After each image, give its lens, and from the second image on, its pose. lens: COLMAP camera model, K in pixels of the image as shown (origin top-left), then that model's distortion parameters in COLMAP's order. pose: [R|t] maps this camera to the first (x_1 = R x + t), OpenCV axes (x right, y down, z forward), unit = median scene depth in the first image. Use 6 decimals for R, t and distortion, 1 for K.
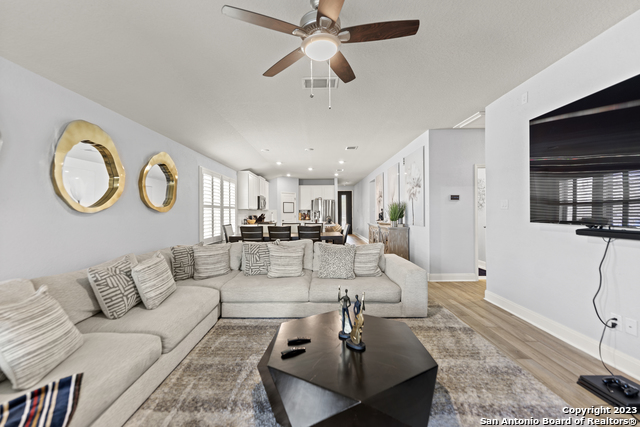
lens RADIAL K [[260.3, 0, 315.1], [0, 260.3, 212.8], [0, 0, 1]] dist [0.001077, 0.000055]
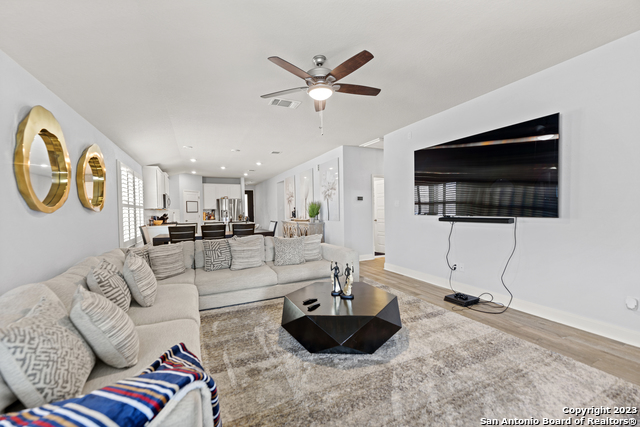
lens RADIAL K [[260.3, 0, 321.1], [0, 260.3, 217.2], [0, 0, 1]] dist [0.001077, 0.000055]
pose [[0.893860, -0.021500, 0.447830, -0.215903], [0.012542, 0.999658, 0.022960, 0.003359], [-0.448170, -0.014907, 0.893824, -0.092802]]
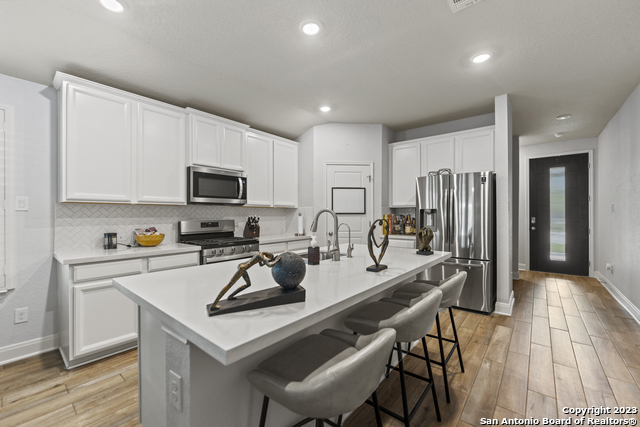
lens RADIAL K [[269.3, 0, 318.9], [0, 269.3, 214.2], [0, 0, 1]] dist [-0.001889, 0.001186]
pose [[0.778427, 0.004310, -0.627720, 0.230618], [-0.004439, 0.999989, 0.001360, -0.001262], [0.627719, 0.001728, 0.778438, 1.317817]]
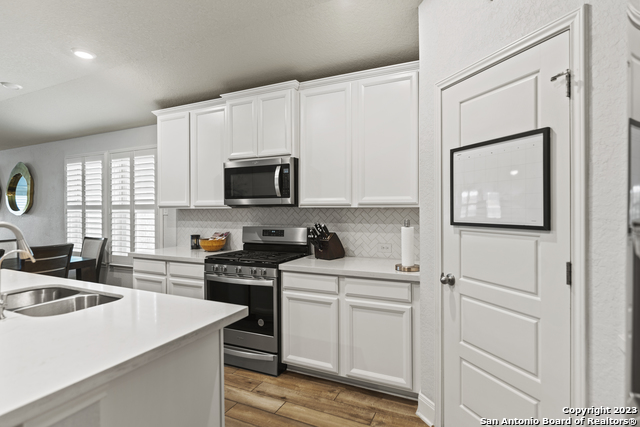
lens RADIAL K [[333.0, 0, 313.4], [0, 333.0, 210.3], [0, 0, 1]] dist [-0.000273, -0.000222]
pose [[-0.421441, 0.006273, -0.906834, 0.137071], [0.002662, 0.999980, 0.005680, -0.018745], [0.906852, -0.000020, -0.421449, 1.979694]]
